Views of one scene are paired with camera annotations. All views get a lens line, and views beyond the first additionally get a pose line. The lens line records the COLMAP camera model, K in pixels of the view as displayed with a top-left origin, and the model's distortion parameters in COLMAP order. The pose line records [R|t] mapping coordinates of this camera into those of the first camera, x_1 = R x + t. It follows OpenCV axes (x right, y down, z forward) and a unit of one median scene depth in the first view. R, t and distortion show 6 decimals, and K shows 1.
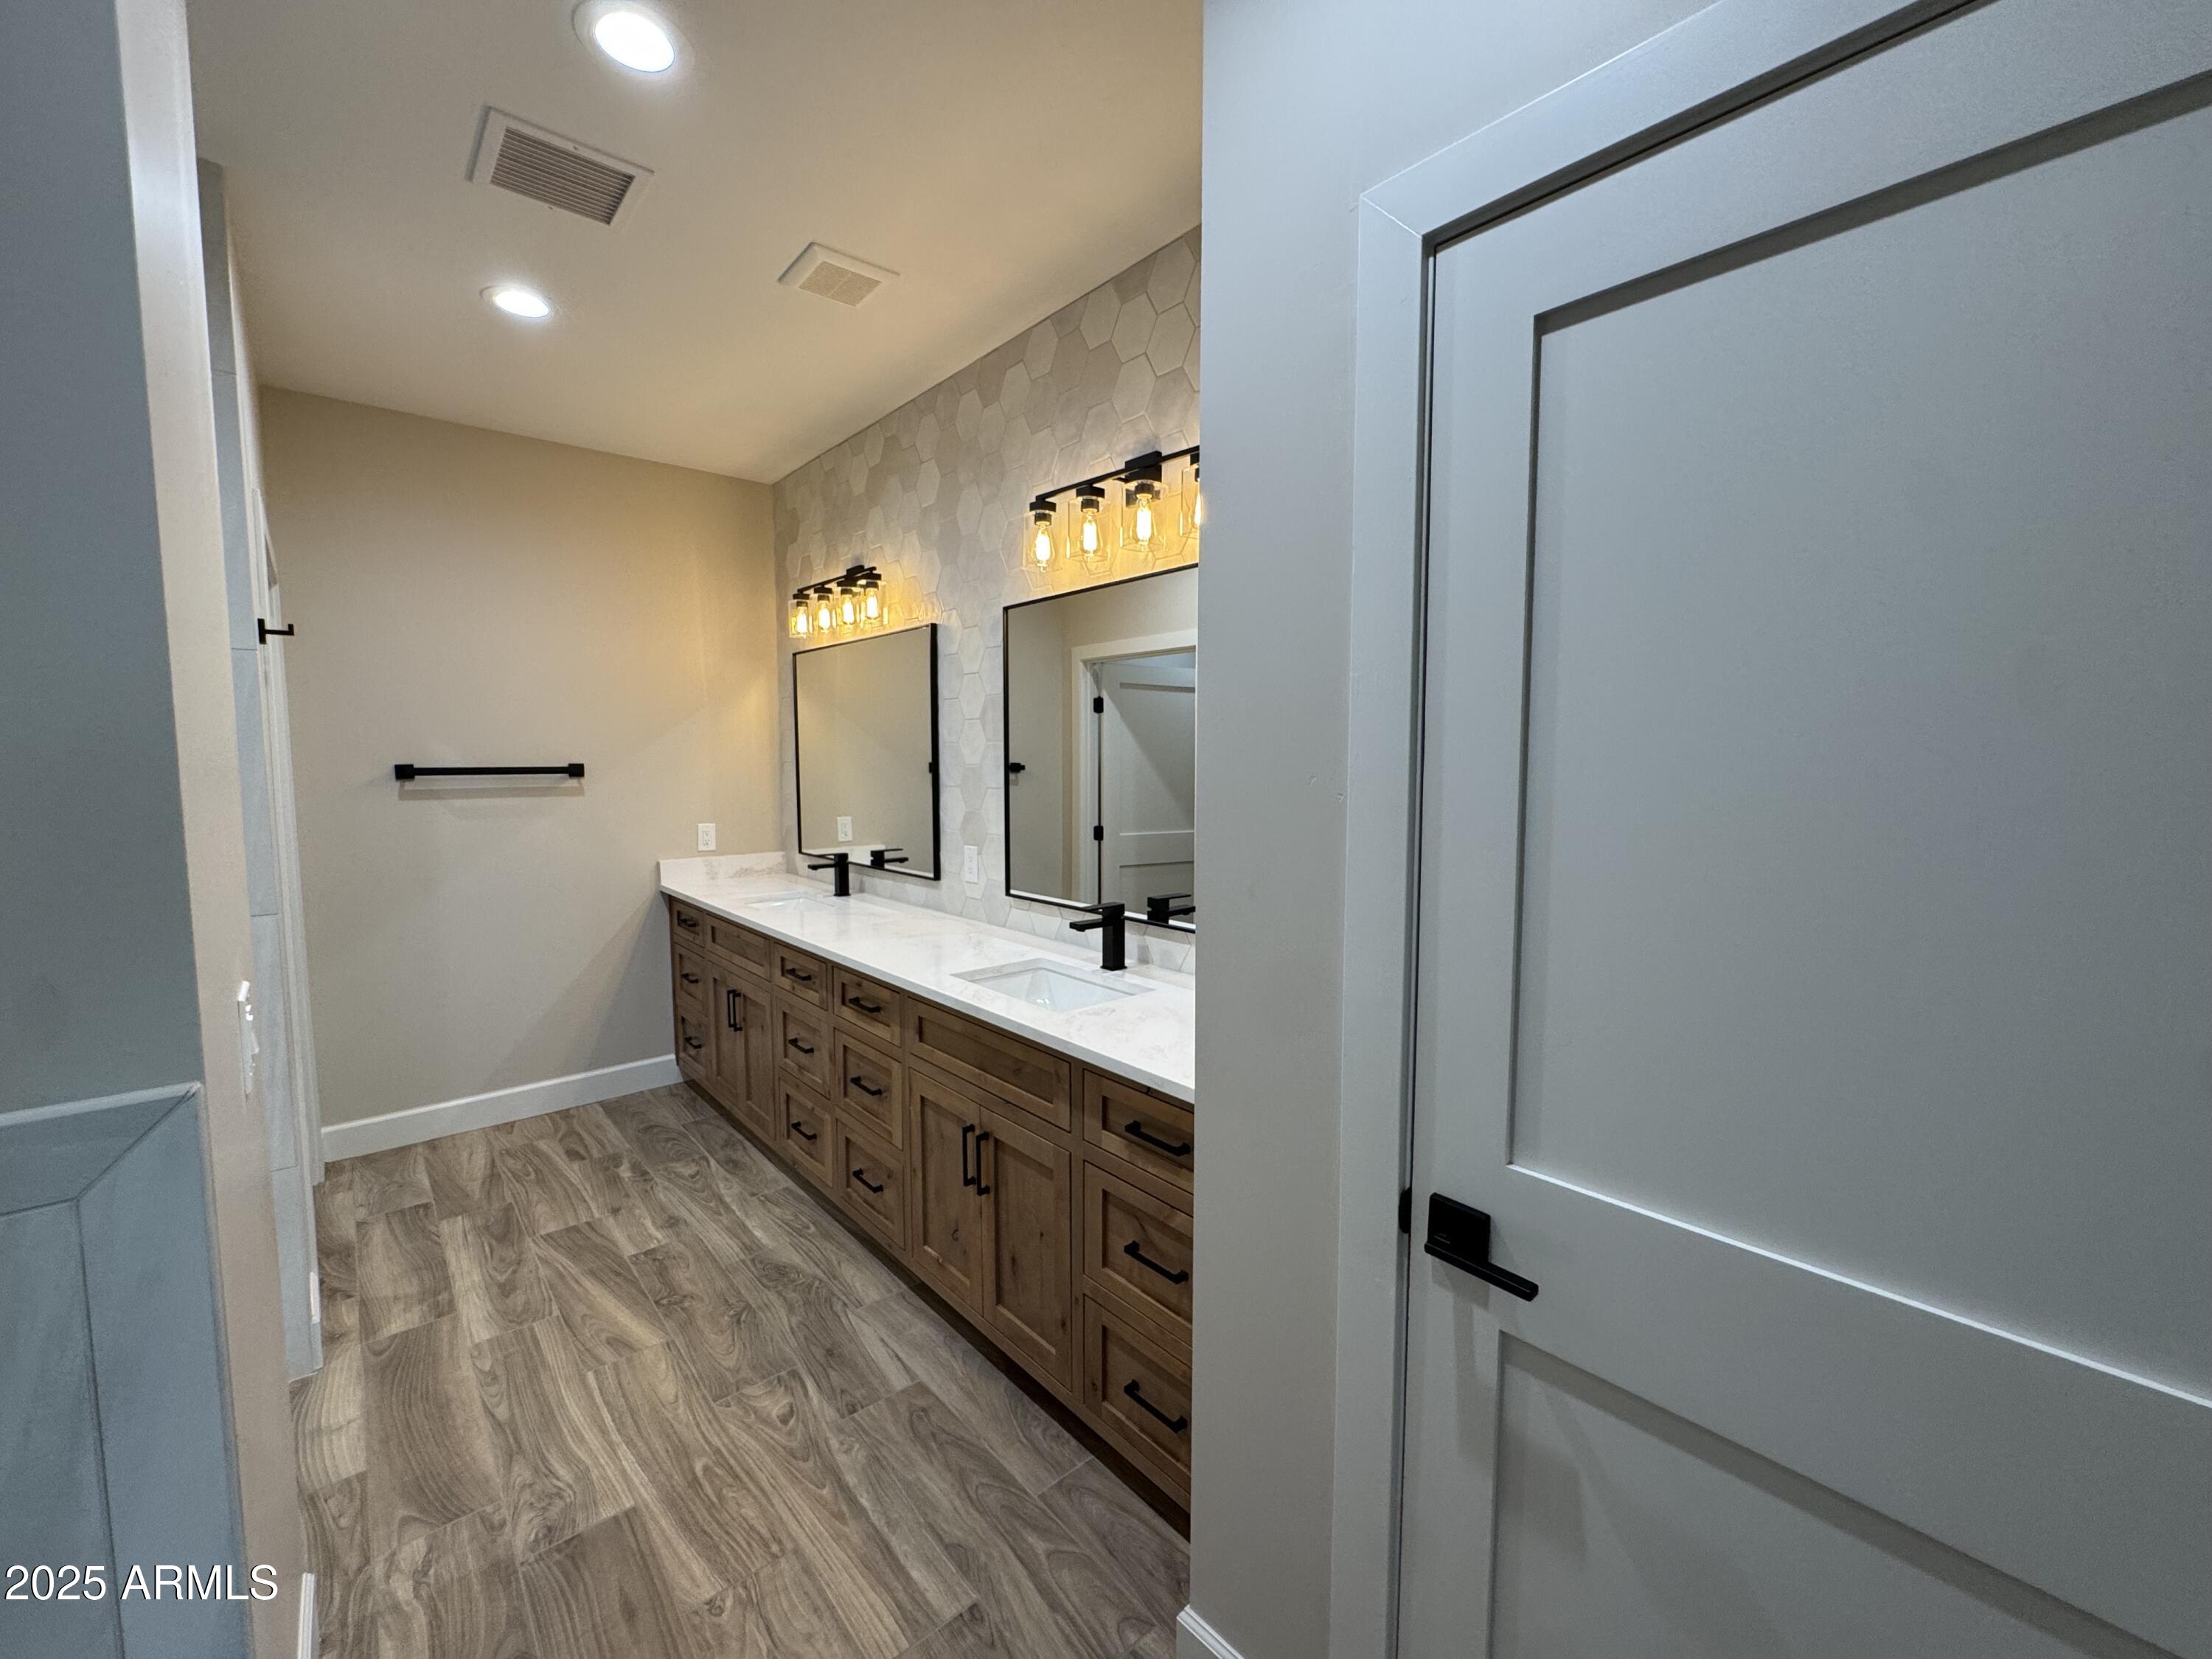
lens RADIAL K [[884.8, 0, 1110.6], [0, 884.8, 829.5], [0, 0, 1]] dist [0.002176, -0.000549]
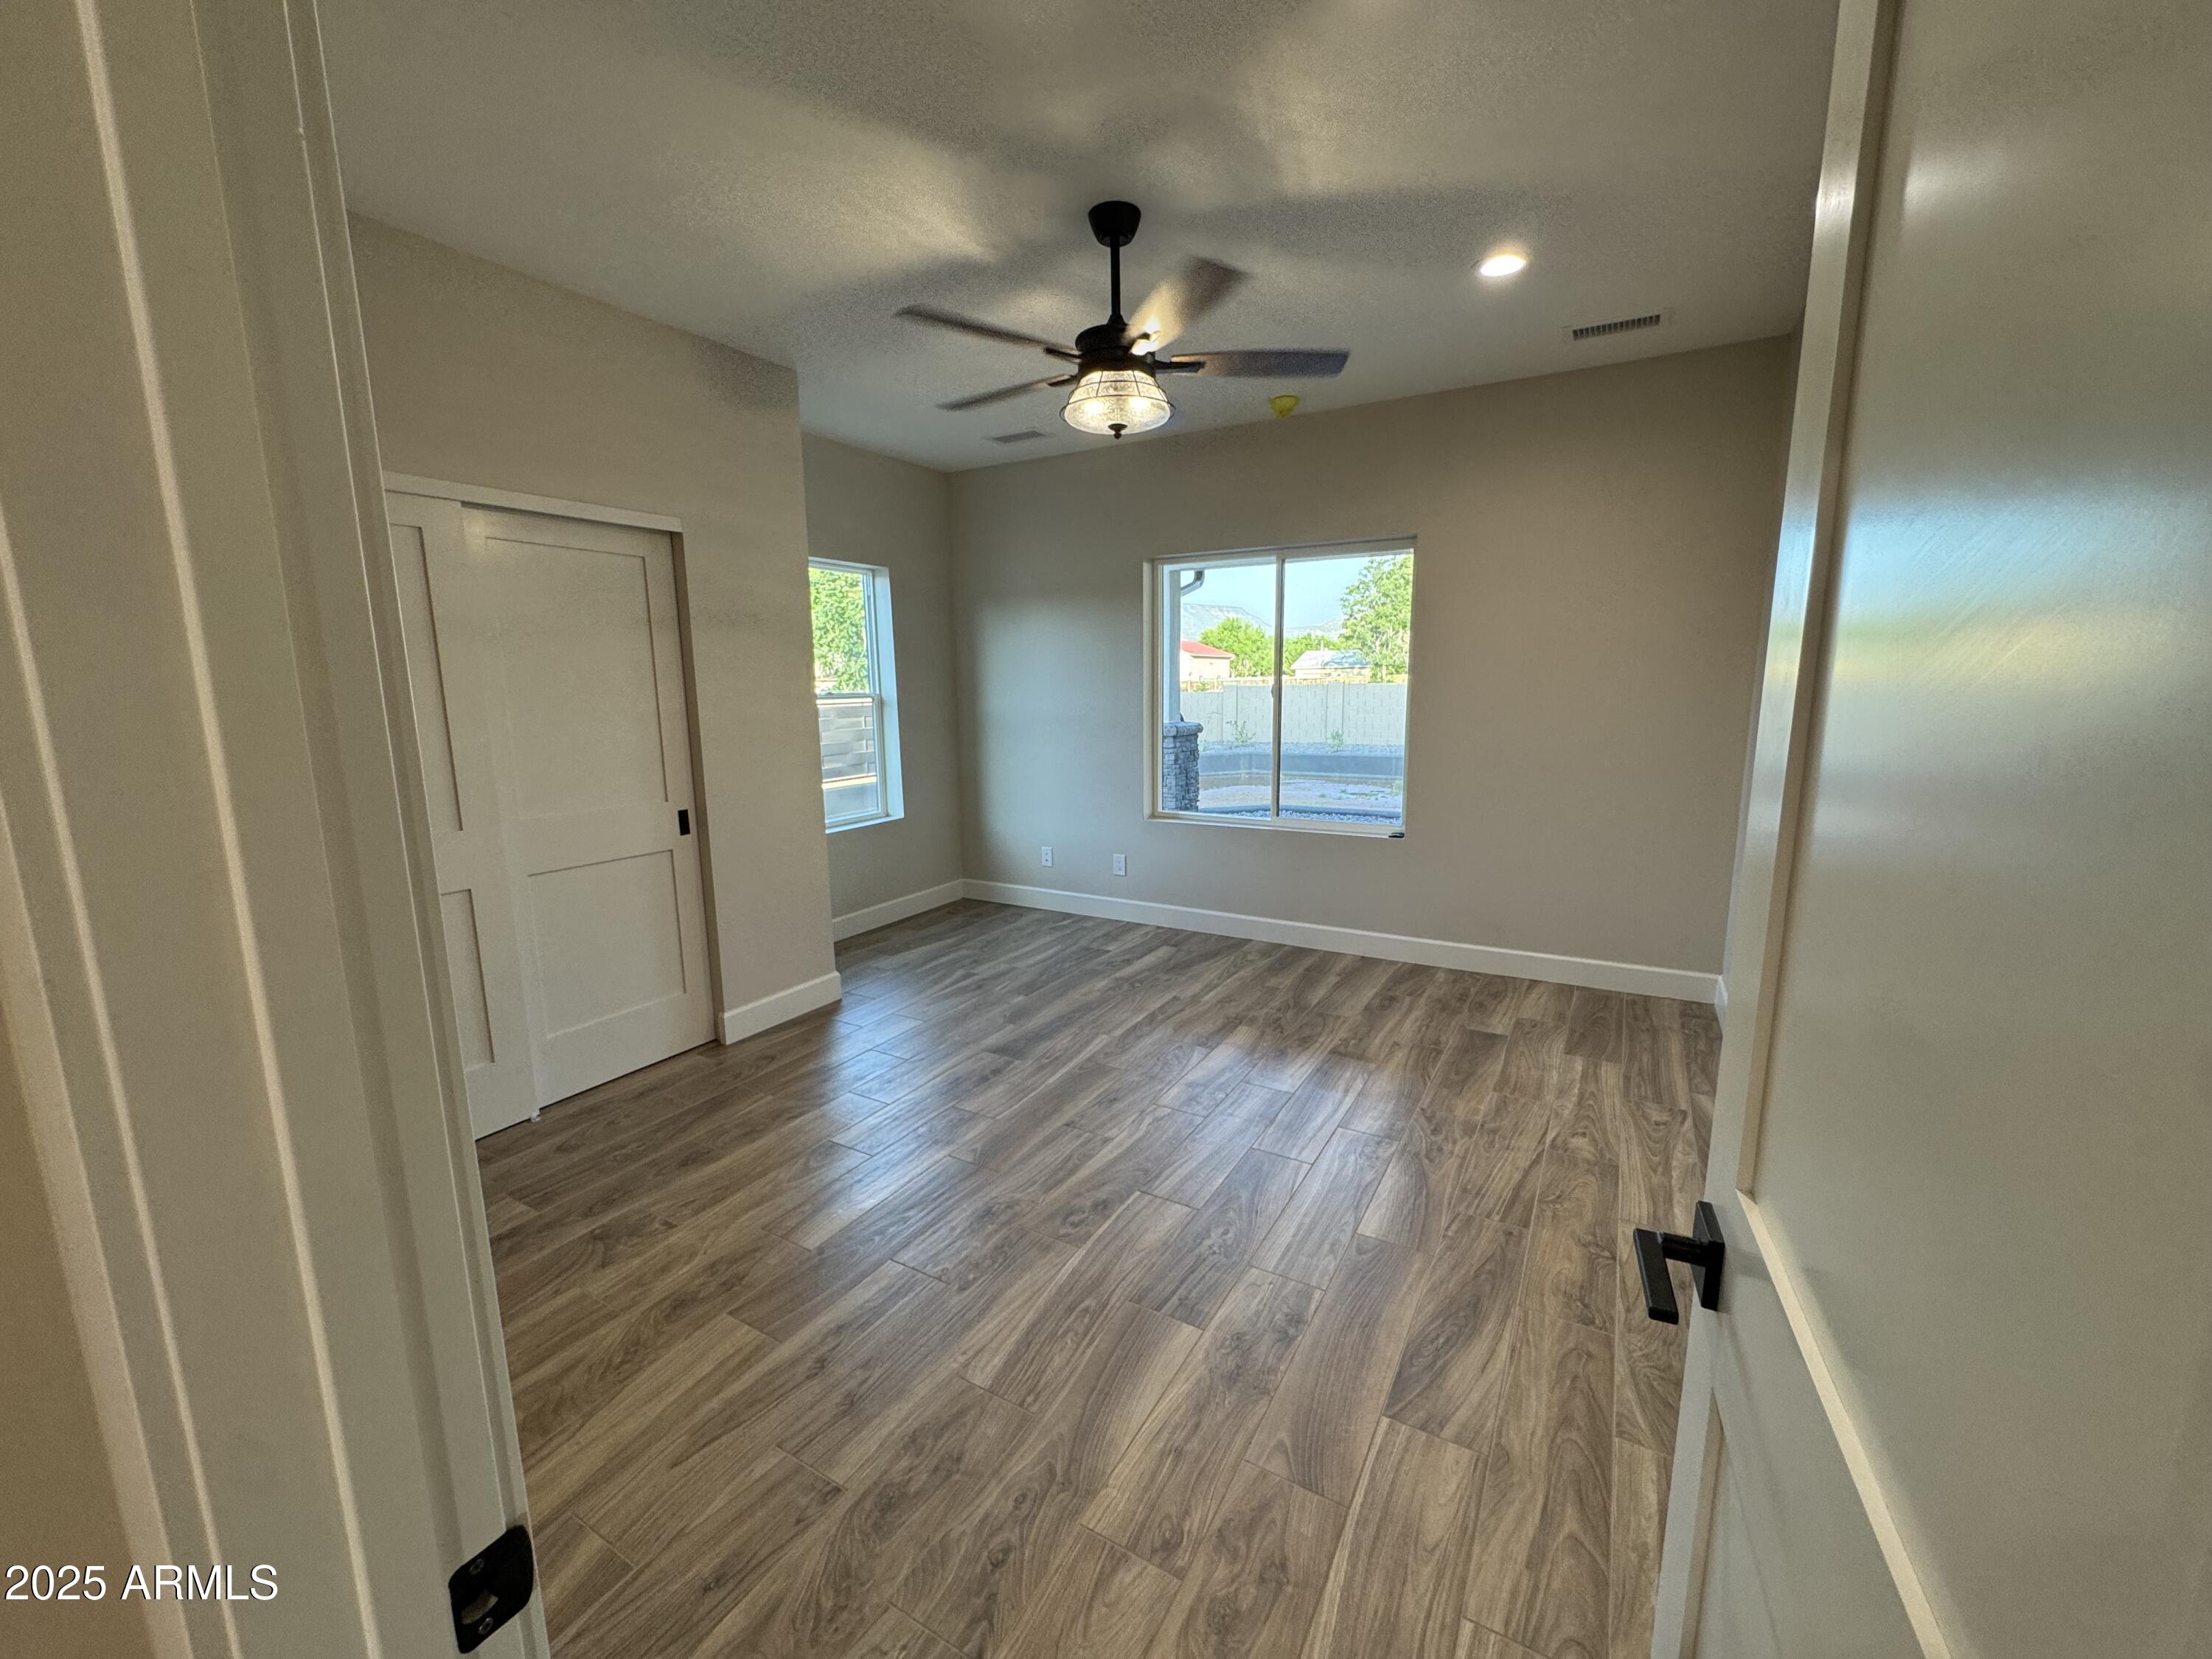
lens RADIAL K [[884.8, 0, 1106.5], [0, 884.8, 832.1], [0, 0, 1]] dist [0.002176, -0.000549]
pose [[0.308828, 0.152130, -0.938873, 0.493006], [-0.063768, 0.988216, 0.139149, 0.002950], [0.948978, 0.016897, 0.314890, 0.227309]]
